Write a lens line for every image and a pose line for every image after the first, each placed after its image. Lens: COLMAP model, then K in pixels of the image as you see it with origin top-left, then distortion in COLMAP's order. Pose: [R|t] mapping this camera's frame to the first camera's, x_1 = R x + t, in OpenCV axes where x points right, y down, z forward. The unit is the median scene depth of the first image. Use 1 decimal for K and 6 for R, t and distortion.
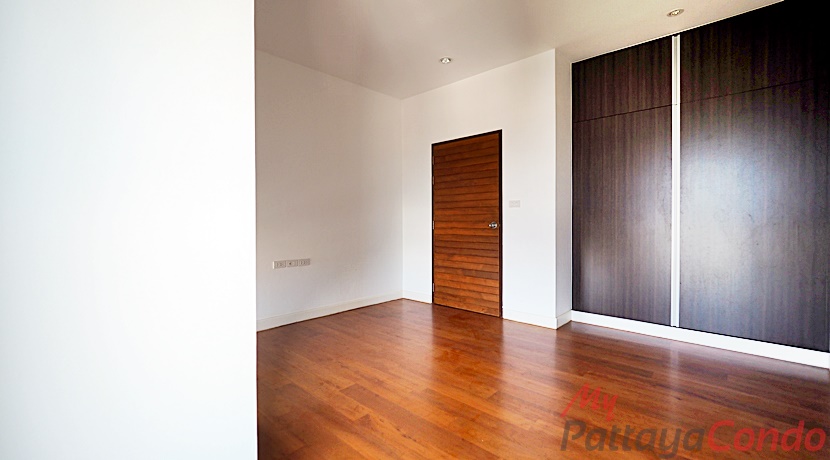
lens RADIAL K [[369.7, 0, 413.1], [0, 369.7, 221.2], [0, 0, 1]] dist [0.082710, -0.000004]
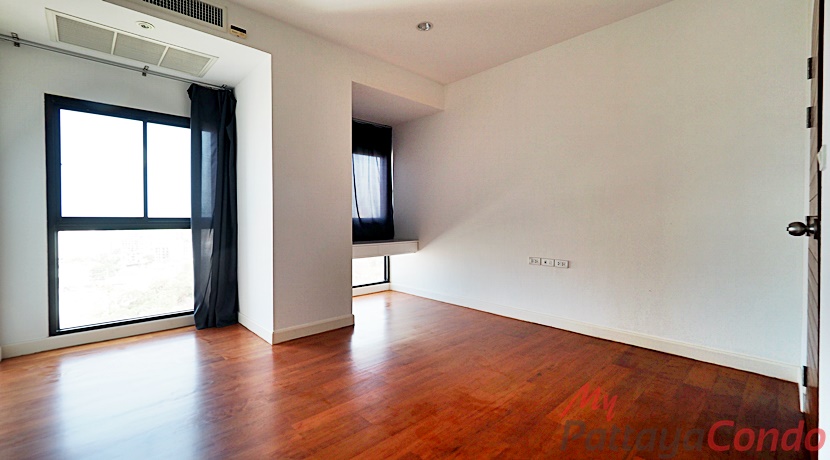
lens RADIAL K [[369.7, 0, 413.1], [0, 369.7, 221.2], [0, 0, 1]] dist [0.082710, -0.000004]
pose [[-0.104497, 0.012507, -0.994447, 0.888810], [-0.000335, 0.999920, 0.012611, -0.012973], [0.994525, 0.001651, -0.104485, 0.992435]]
